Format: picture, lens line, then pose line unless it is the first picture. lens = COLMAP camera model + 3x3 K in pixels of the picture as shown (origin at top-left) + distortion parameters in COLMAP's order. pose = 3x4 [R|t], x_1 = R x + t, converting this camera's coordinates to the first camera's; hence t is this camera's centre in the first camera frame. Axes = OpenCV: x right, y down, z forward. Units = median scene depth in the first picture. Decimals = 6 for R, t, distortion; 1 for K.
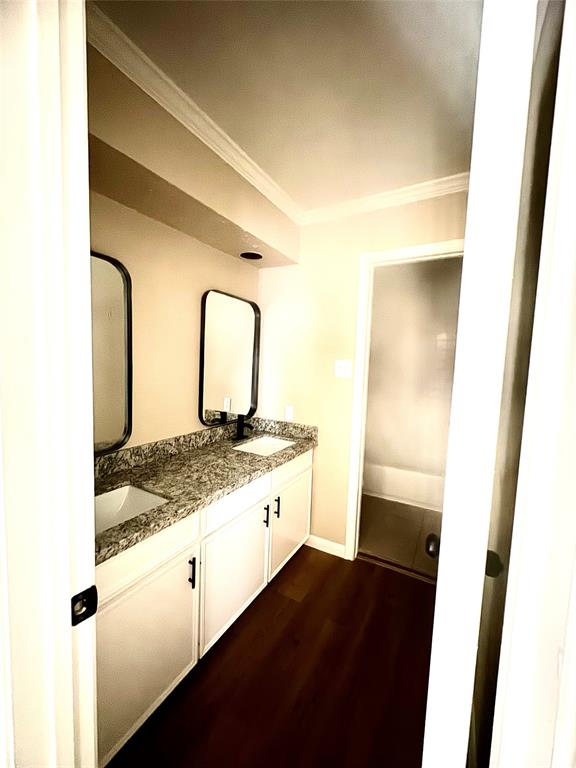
lens RADIAL K [[304.1, 0, 289.1], [0, 304.1, 379.1], [0, 0, 1]] dist [-0.004590, 0.000780]
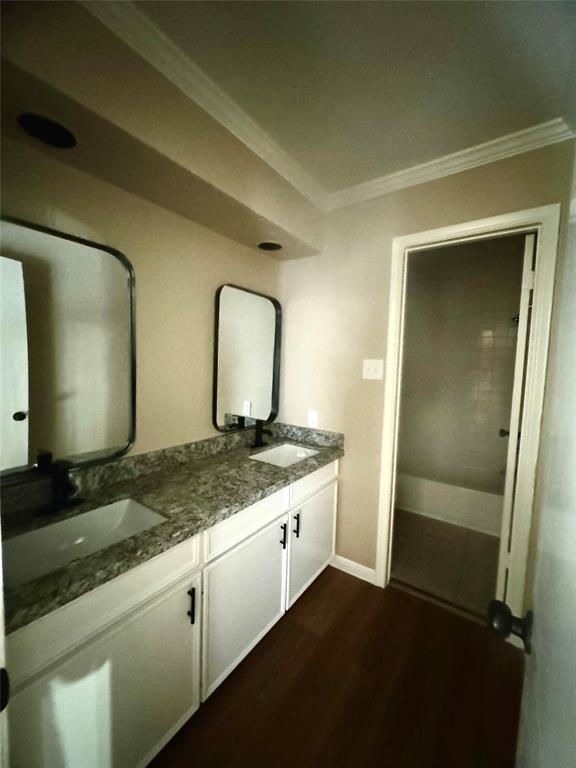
lens RADIAL K [[304.1, 0, 289.9], [0, 304.1, 379.4], [0, 0, 1]] dist [-0.004590, 0.000780]
pose [[0.994953, -0.000924, -0.100334, 0.028652], [0.000120, 0.999968, -0.008019, 0.002094], [0.100338, 0.007966, 0.994921, 0.101785]]
